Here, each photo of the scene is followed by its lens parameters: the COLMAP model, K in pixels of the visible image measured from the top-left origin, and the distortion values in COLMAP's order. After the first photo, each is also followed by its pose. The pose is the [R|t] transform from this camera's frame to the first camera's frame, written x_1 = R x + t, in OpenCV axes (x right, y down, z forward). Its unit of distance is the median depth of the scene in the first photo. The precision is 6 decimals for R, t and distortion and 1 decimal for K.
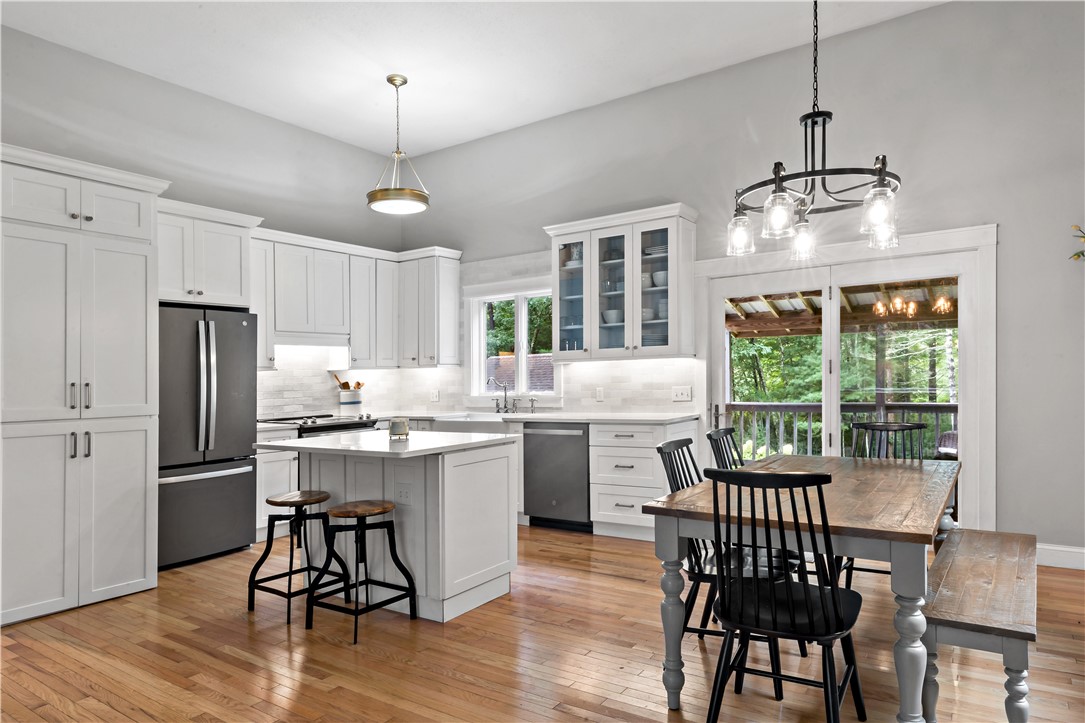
lens RADIAL K [[654.5, 0, 561.5], [0, 654.5, 381.8], [0, 0, 1]] dist [-0.000467, 0.000498]
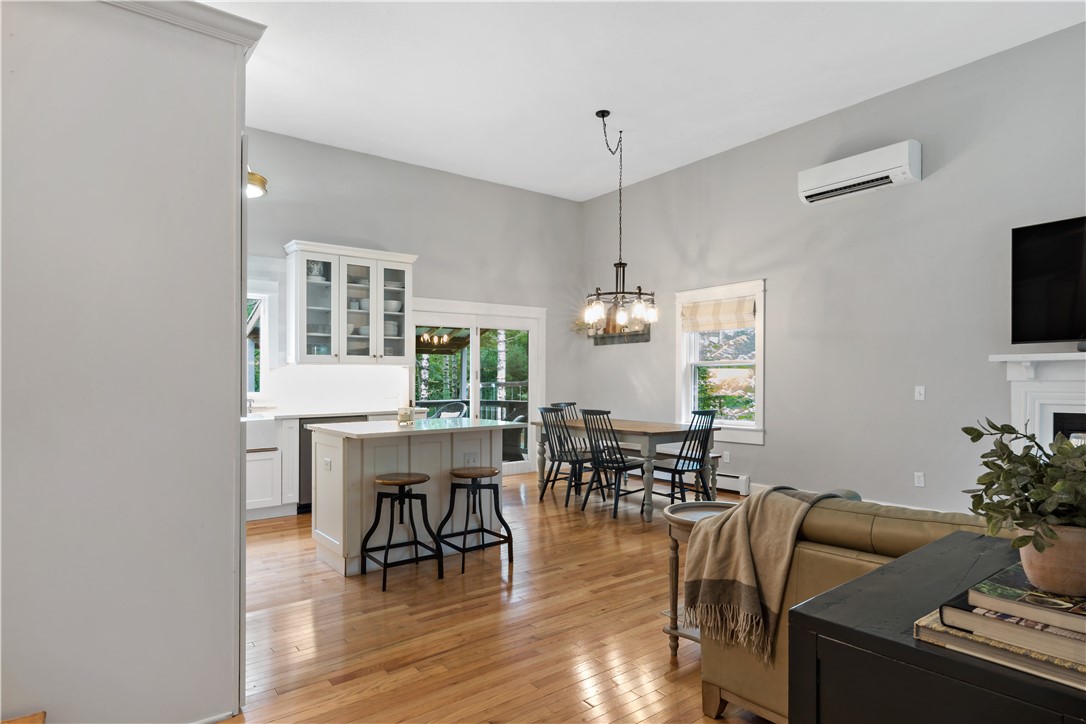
lens RADIAL K [[601.4, 0, 545.9], [0, 601.4, 381.6], [0, 0, 1]] dist [-0.001279, -0.000348]
pose [[0.339635, 0.012973, 0.940468, -0.888996], [0.004461, 0.999871, -0.015404, 0.018173], [-0.940547, 0.009427, 0.339534, 0.286971]]
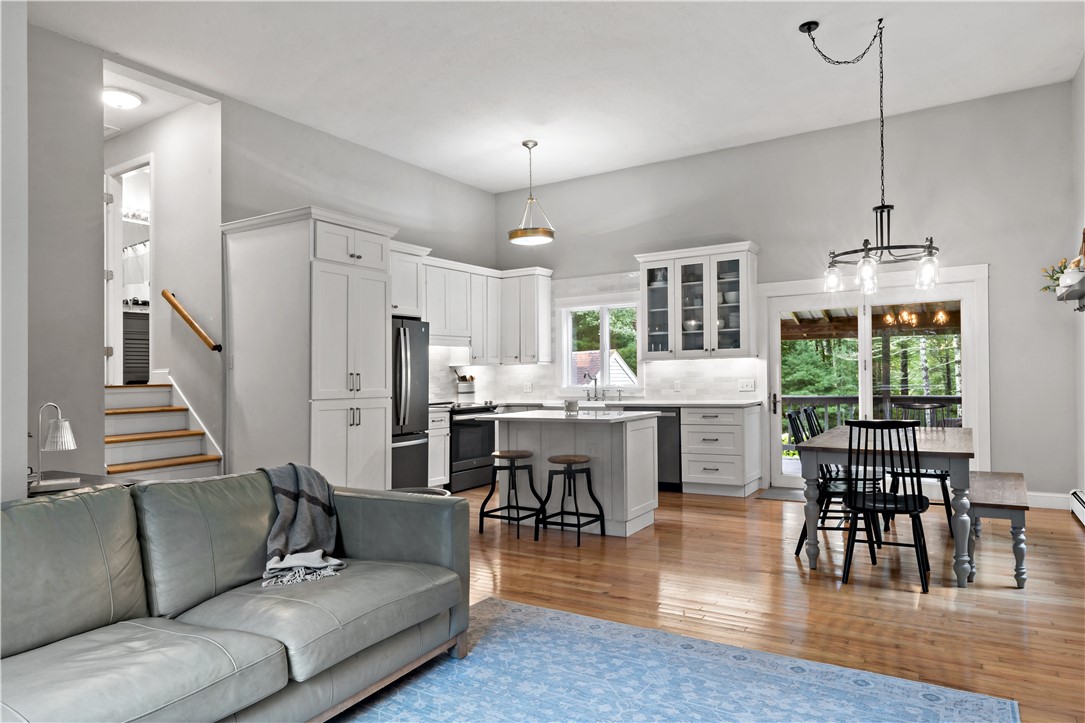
lens RADIAL K [[664.1, 0, 542.5], [0, 664.1, 361.5], [0, 0, 1]] dist [-0.002144, -0.001982]
pose [[0.999740, 0.005978, 0.022011, -0.254427], [-0.005335, 0.999562, -0.029121, 0.011550], [-0.022175, 0.028996, 0.999334, -0.313851]]
